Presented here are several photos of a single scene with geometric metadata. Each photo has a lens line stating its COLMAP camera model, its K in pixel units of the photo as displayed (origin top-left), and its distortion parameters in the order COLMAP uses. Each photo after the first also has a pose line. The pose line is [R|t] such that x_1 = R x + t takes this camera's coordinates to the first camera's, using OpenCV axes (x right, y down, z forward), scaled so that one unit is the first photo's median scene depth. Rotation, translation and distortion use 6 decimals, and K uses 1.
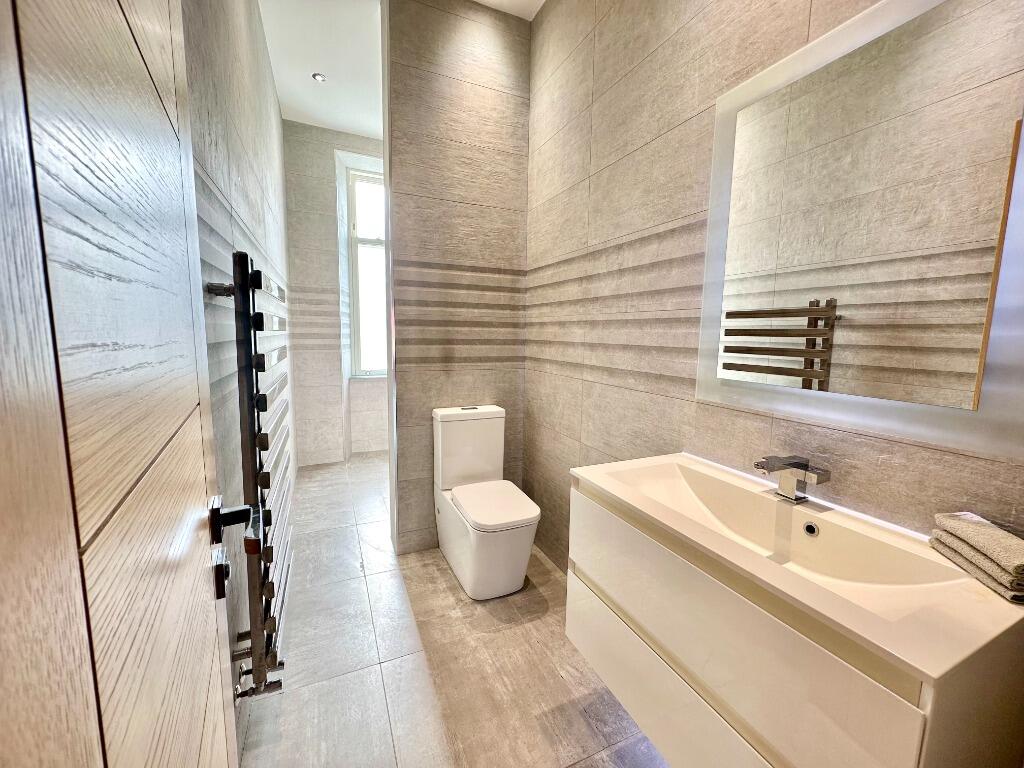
lens RADIAL K [[407.8, 0, 510.9], [0, 407.8, 382.9], [0, 0, 1]] dist [0.001380, -0.000112]
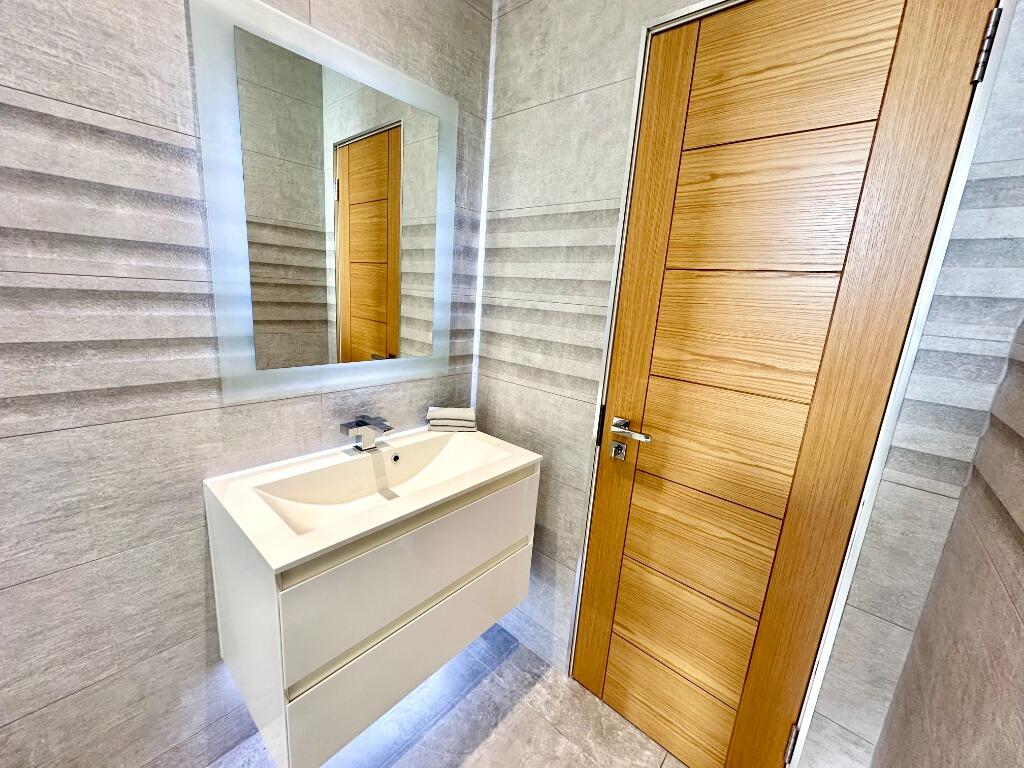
lens RADIAL K [[407.8, 0, 510.6], [0, 407.8, 380.6], [0, 0, 1]] dist [0.001380, -0.000112]
pose [[-0.413022, -0.239972, 0.878537, -0.338915], [0.034464, 0.959851, 0.278385, -0.155676], [-0.910069, 0.145257, -0.388169, 0.643317]]
